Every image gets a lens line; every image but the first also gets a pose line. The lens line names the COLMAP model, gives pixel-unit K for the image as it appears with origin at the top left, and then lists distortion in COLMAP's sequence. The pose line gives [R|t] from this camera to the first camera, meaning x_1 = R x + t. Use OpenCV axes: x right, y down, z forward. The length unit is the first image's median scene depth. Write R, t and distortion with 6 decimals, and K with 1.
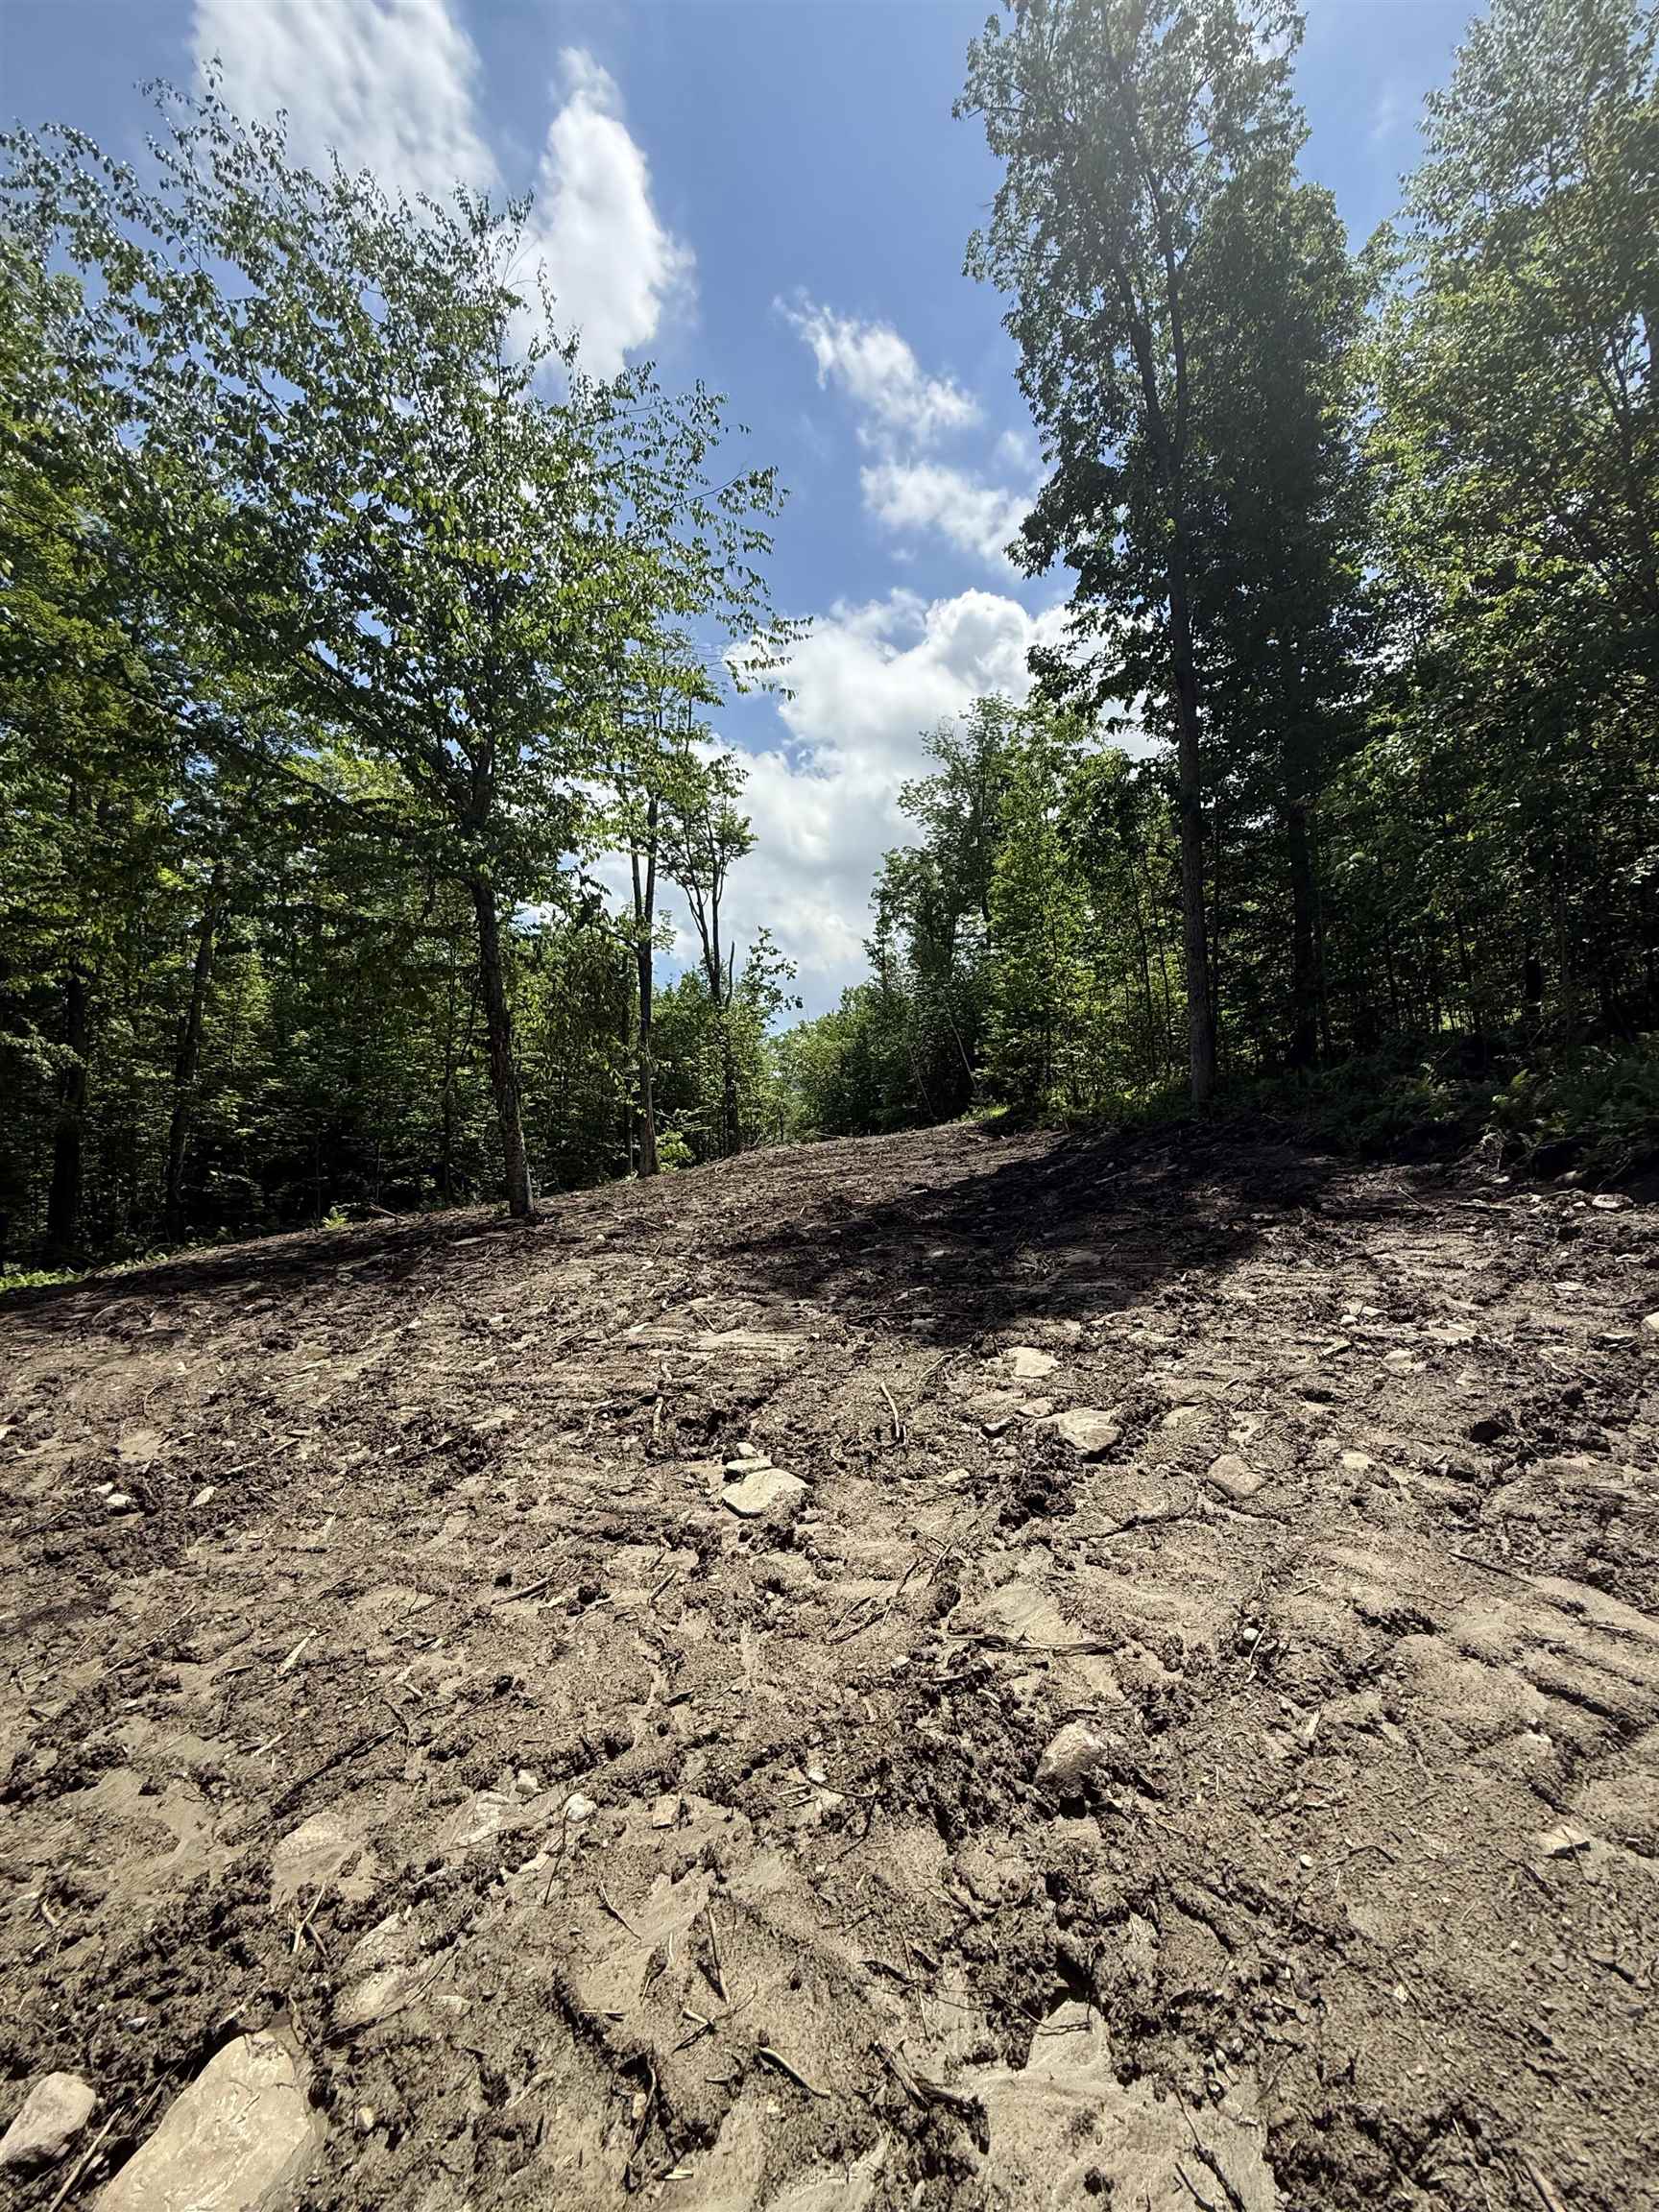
lens RADIAL K [[878.7, 0, 829.3], [0, 878.7, 1099.9], [0, 0, 1]] dist [0.001890, -0.000561]
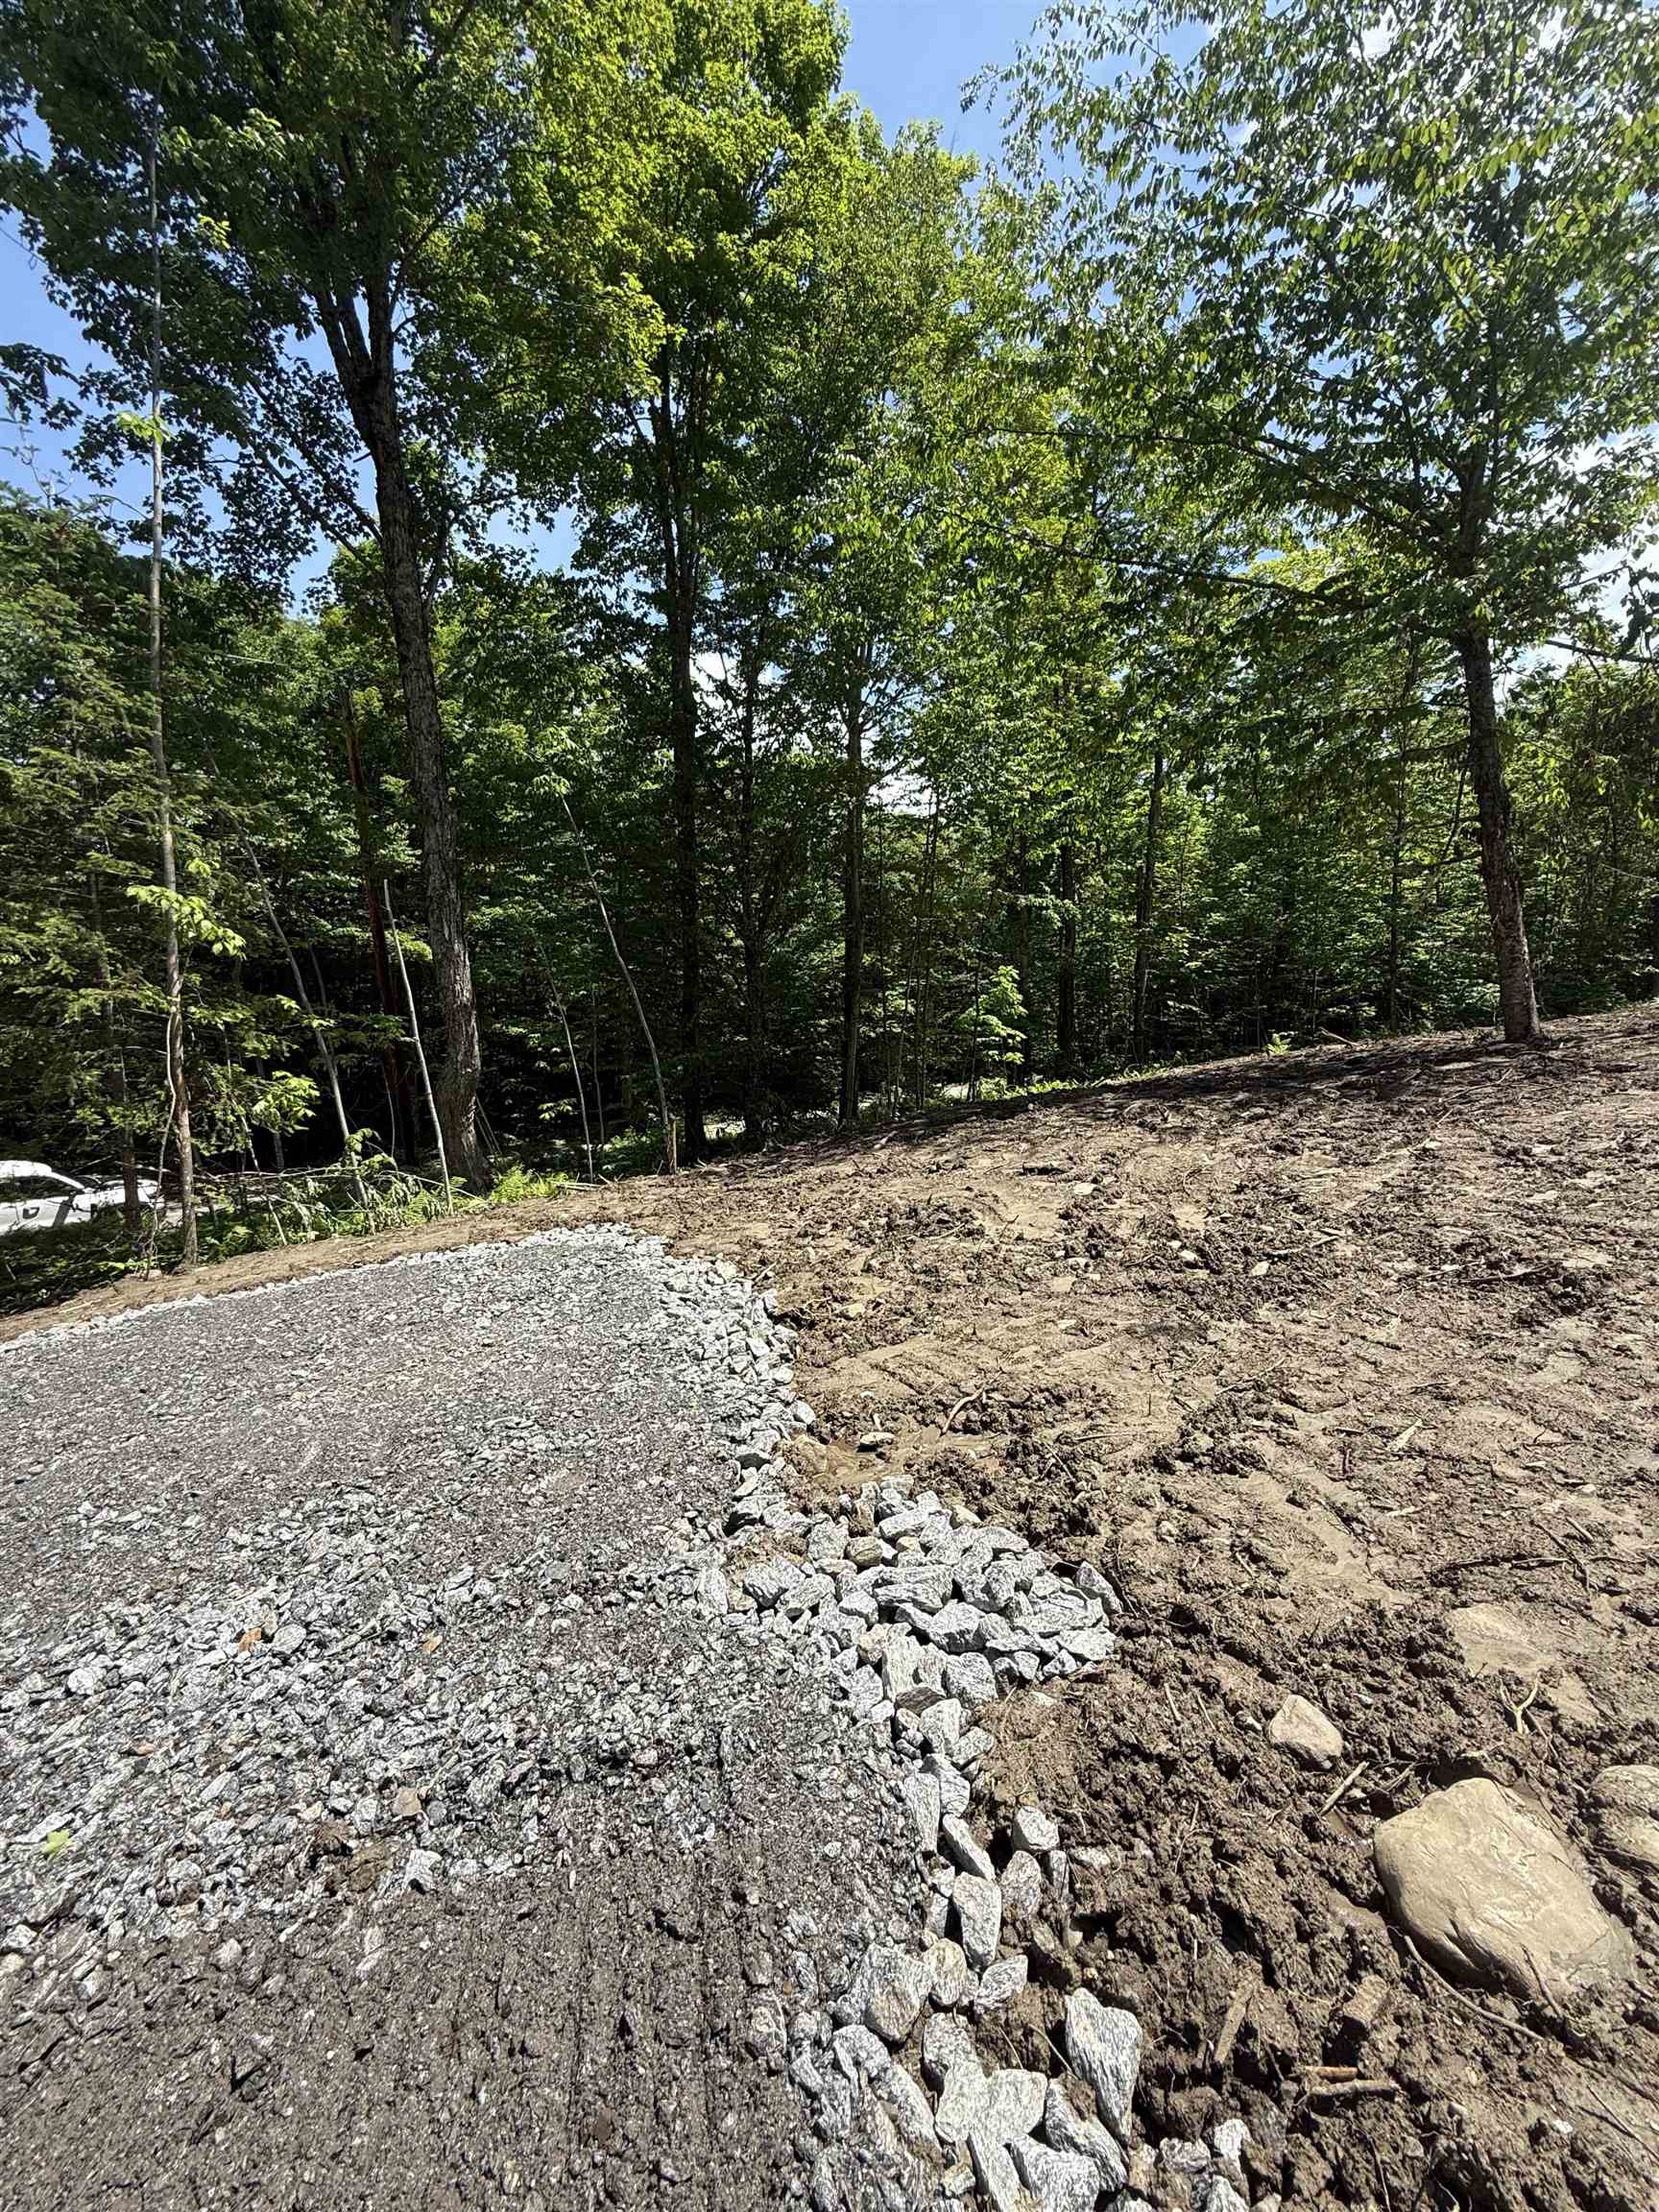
lens RADIAL K [[878.7, 0, 829.3], [0, 878.7, 1099.9], [0, 0, 1]] dist [0.001890, -0.000561]
pose [[0.570963, 0.068336, -0.818127, -0.101334], [0.087634, 0.985763, 0.143496, 0.028018], [0.816286, -0.153627, 0.556845, -0.015774]]
